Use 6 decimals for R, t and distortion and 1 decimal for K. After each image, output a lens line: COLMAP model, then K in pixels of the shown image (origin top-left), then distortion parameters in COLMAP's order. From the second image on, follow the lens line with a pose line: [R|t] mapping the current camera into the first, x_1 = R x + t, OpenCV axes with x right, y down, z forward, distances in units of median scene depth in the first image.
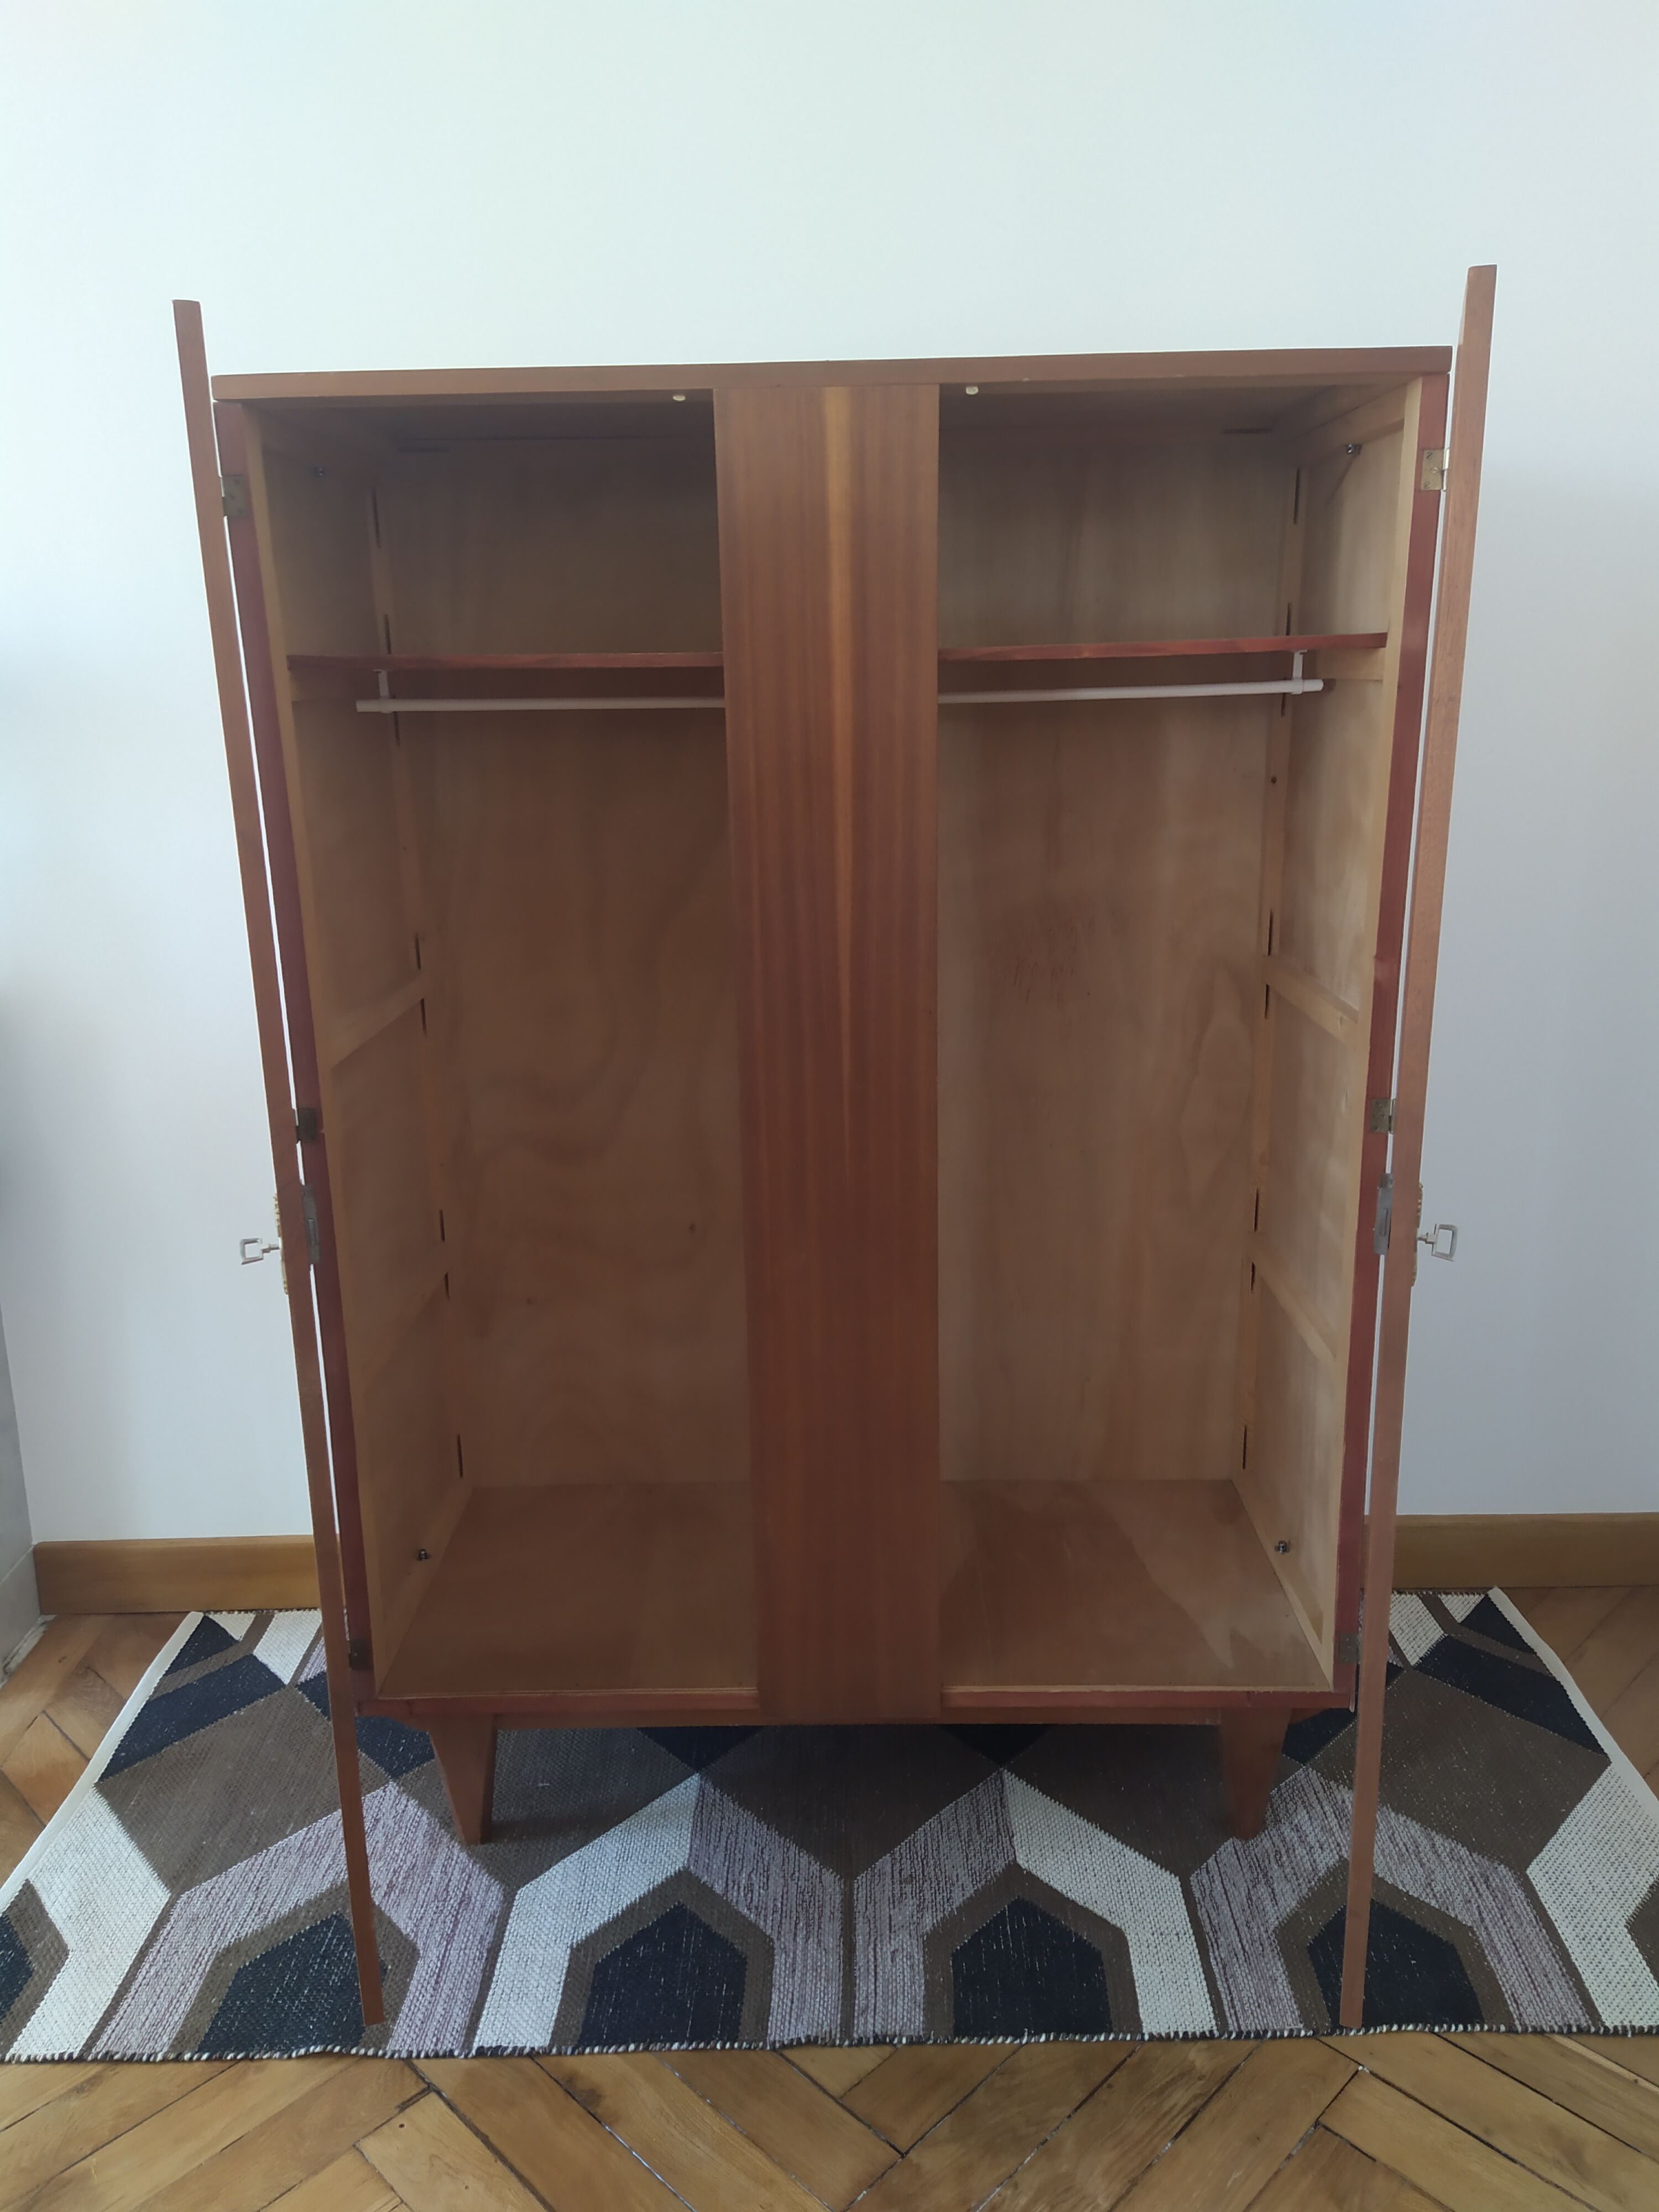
lens RADIAL K [[1623.2, 0, 830.9], [0, 1623.2, 1111.3], [0, 0, 1]] dist [0.077477, -0.076248]
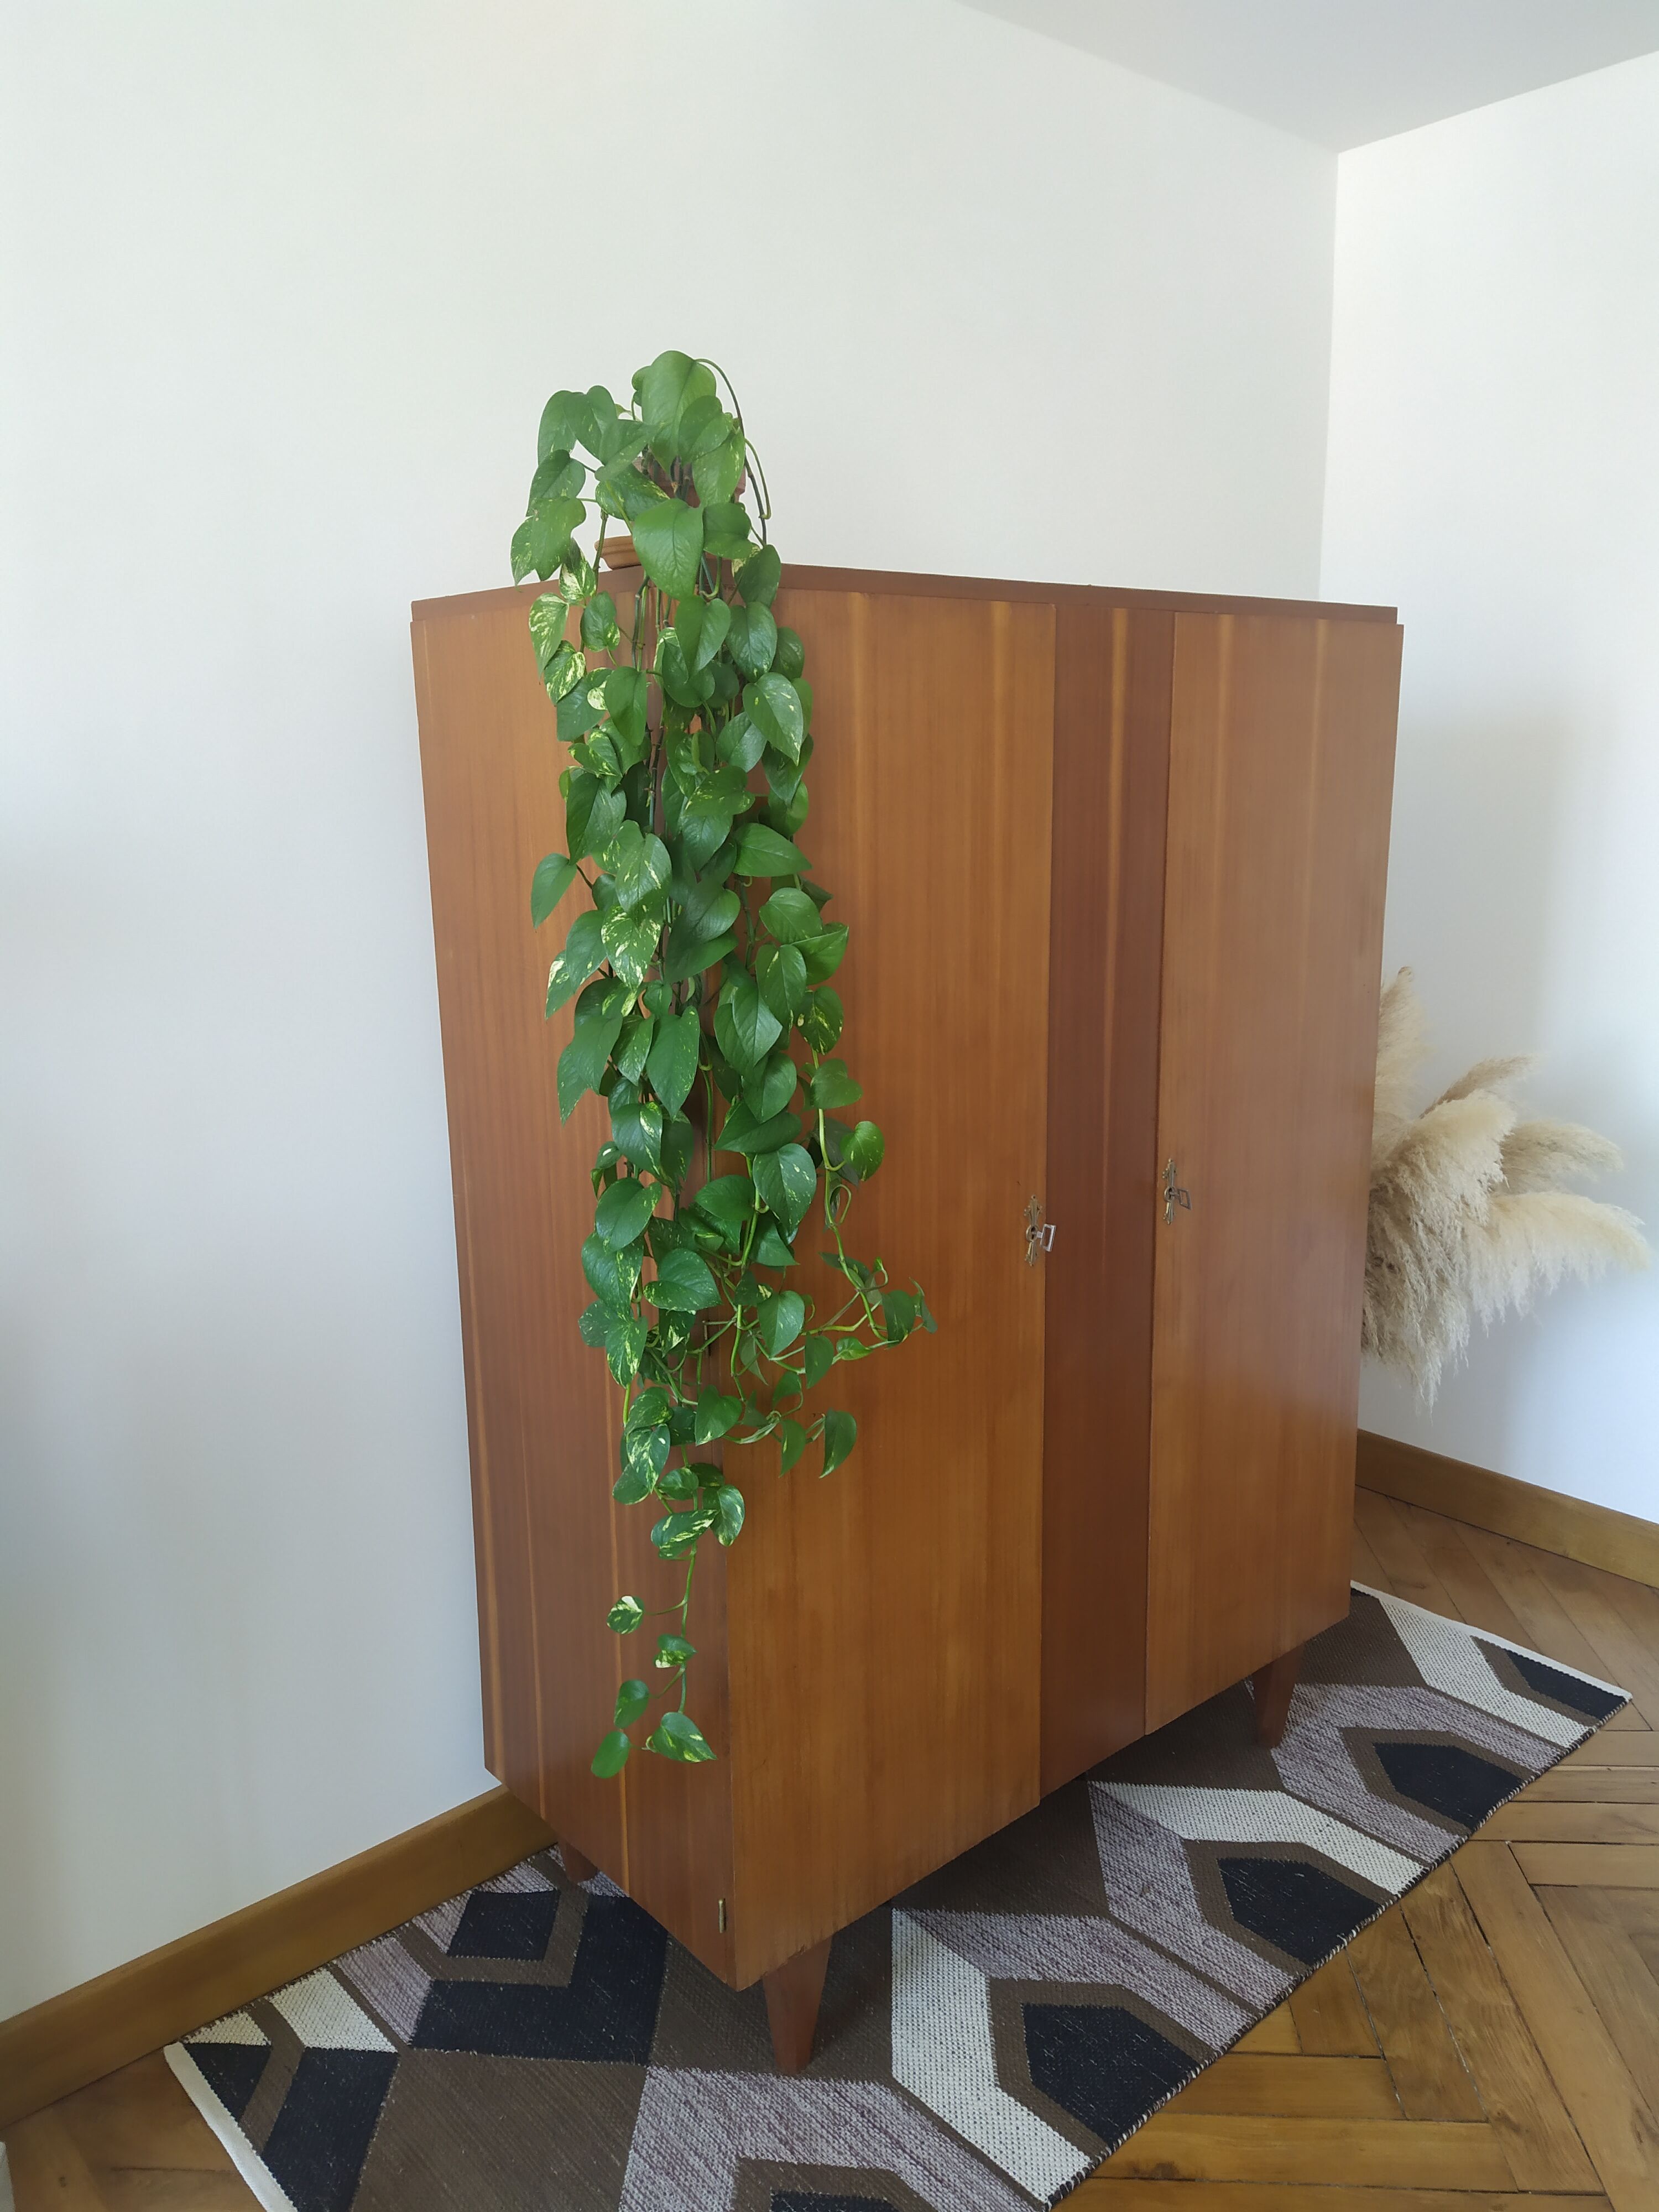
lens RADIAL K [[1654.9, 0, 814.9], [0, 1654.9, 1103.2], [0, 0, 1]] dist [0.027349, -0.029764]
pose [[0.754680, -0.133287, 0.642412, -0.788851], [0.174324, 0.984688, -0.000487, -0.102484], [-0.632510, 0.112355, 0.766360, 0.211248]]
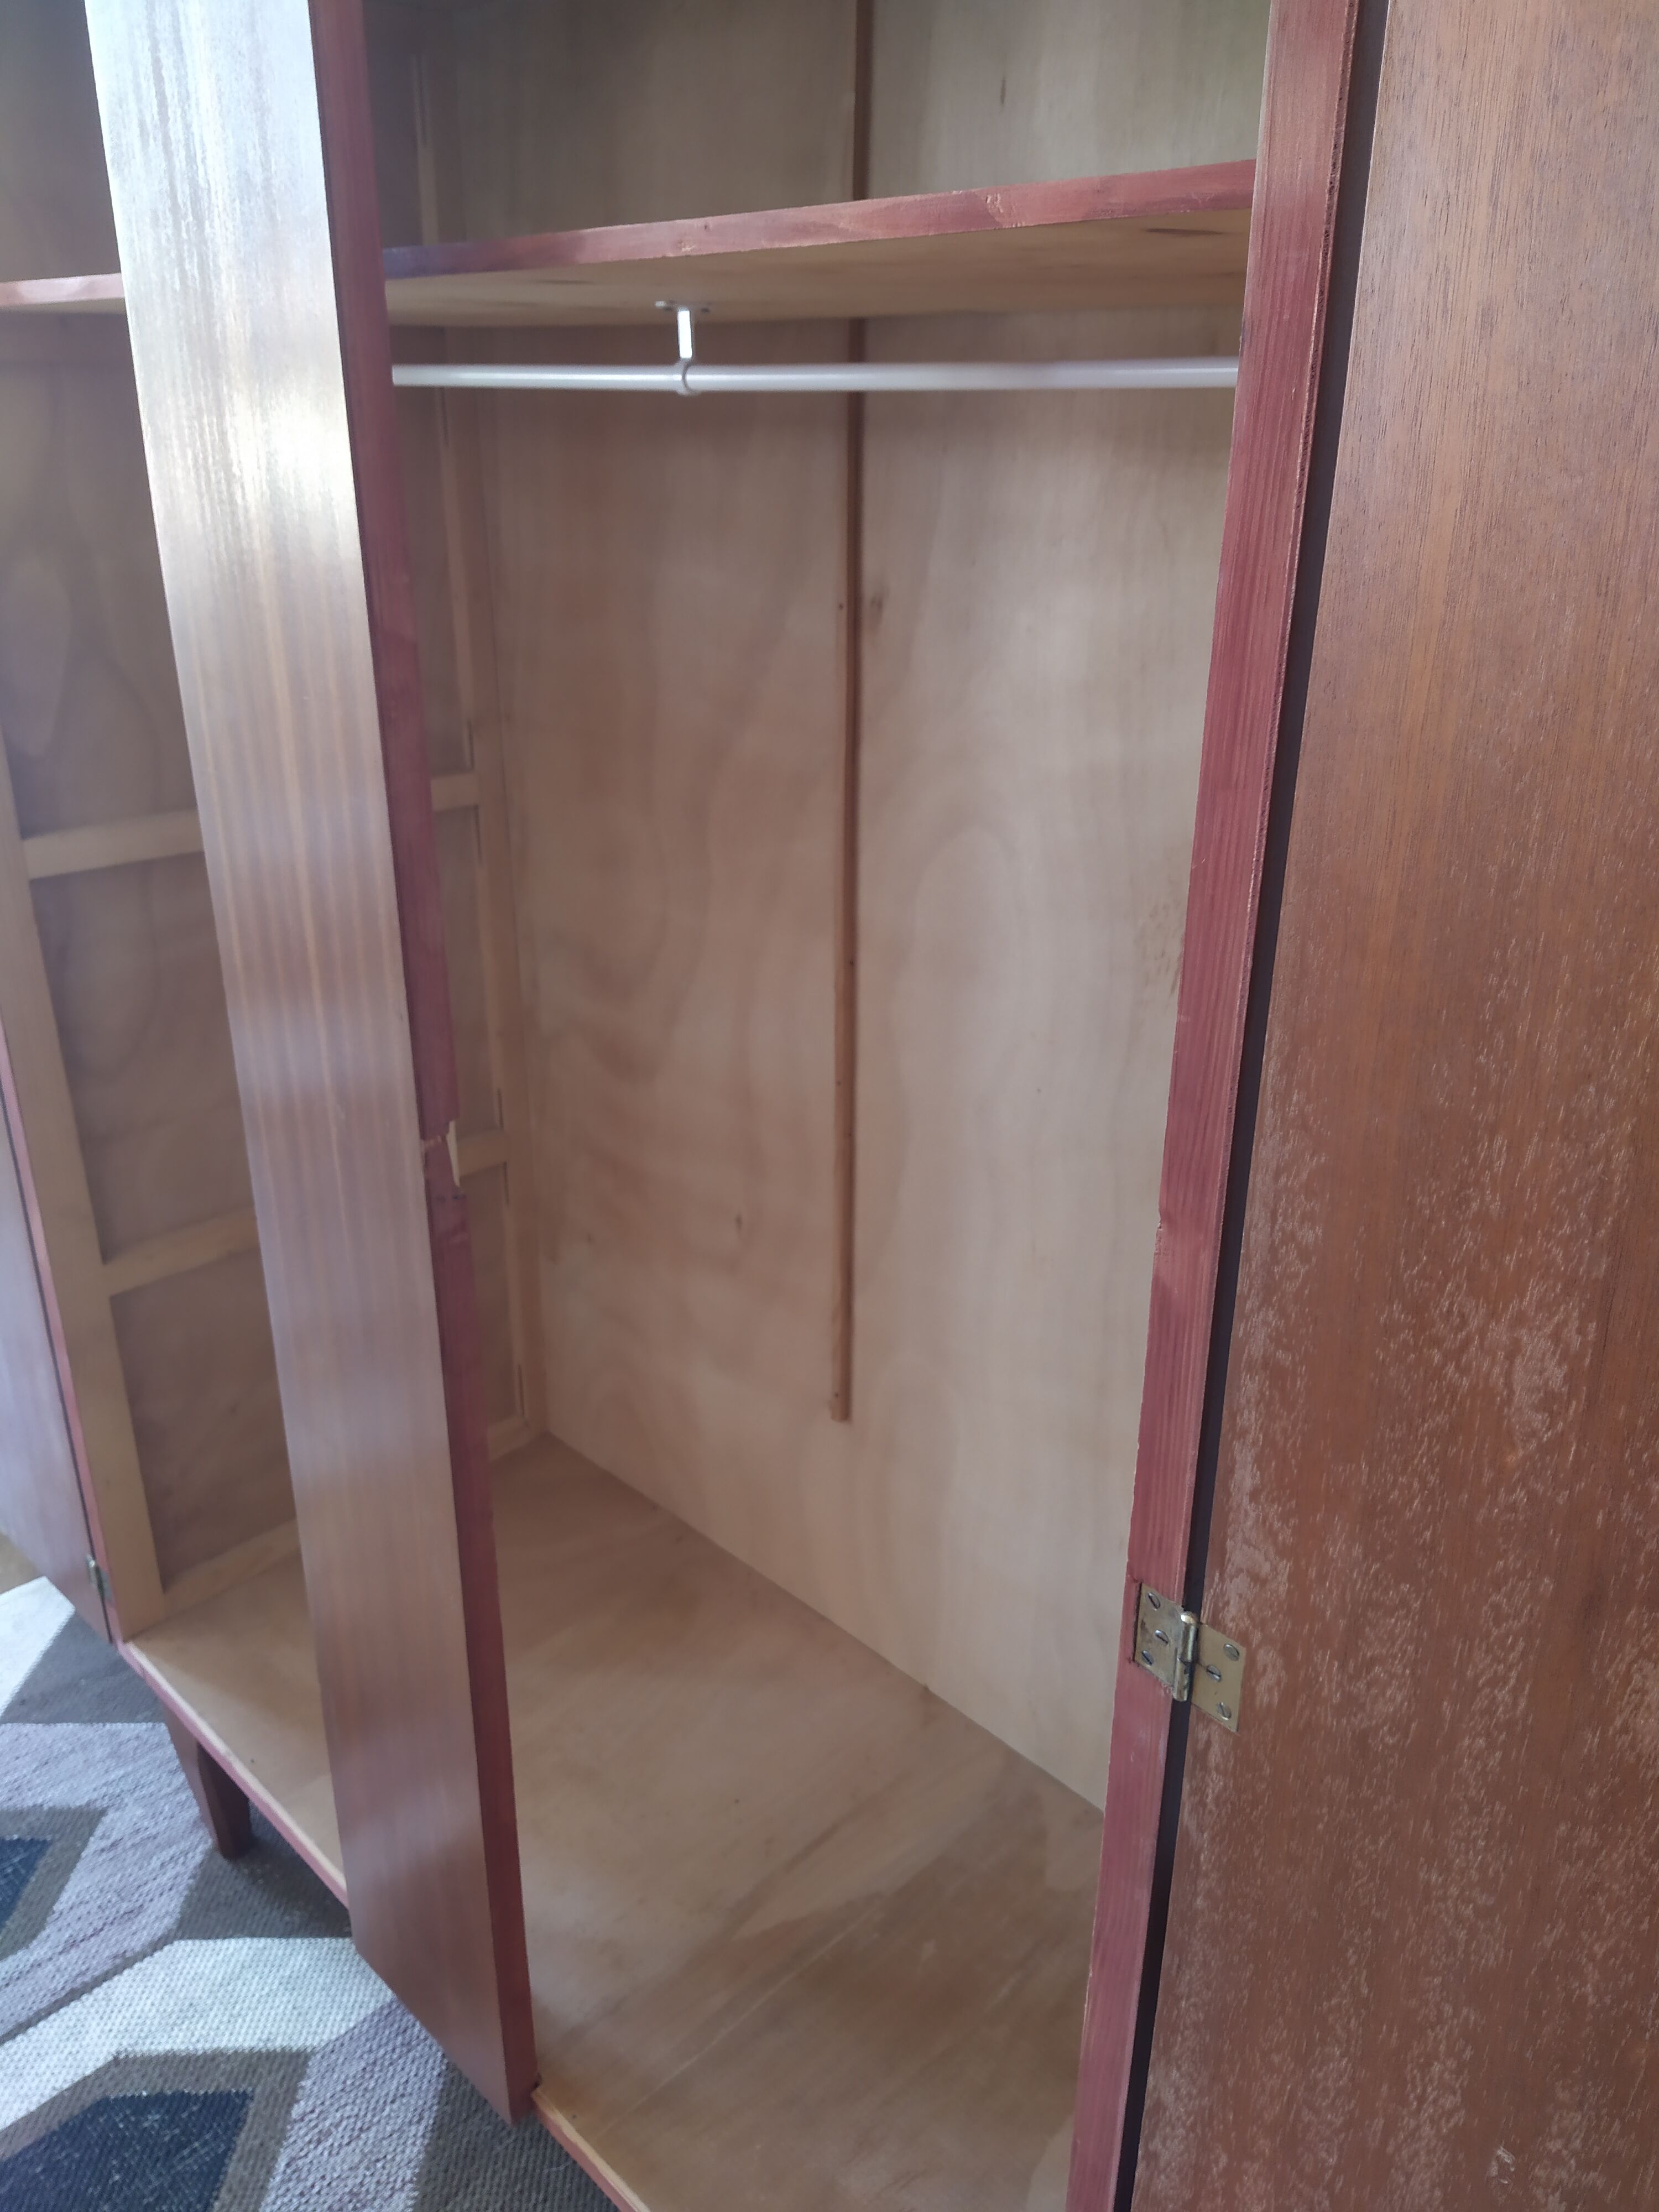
lens RADIAL K [[1647.3, 0, 836.1], [0, 1647.3, 1121.1], [0, 0, 1]] dist [0.048186, -0.062880]
pose [[0.721053, 0.297291, -0.625860, 0.432042], [-0.203950, 0.954322, 0.218343, -0.150165], [0.662183, -0.029793, 0.748750, 0.625857]]
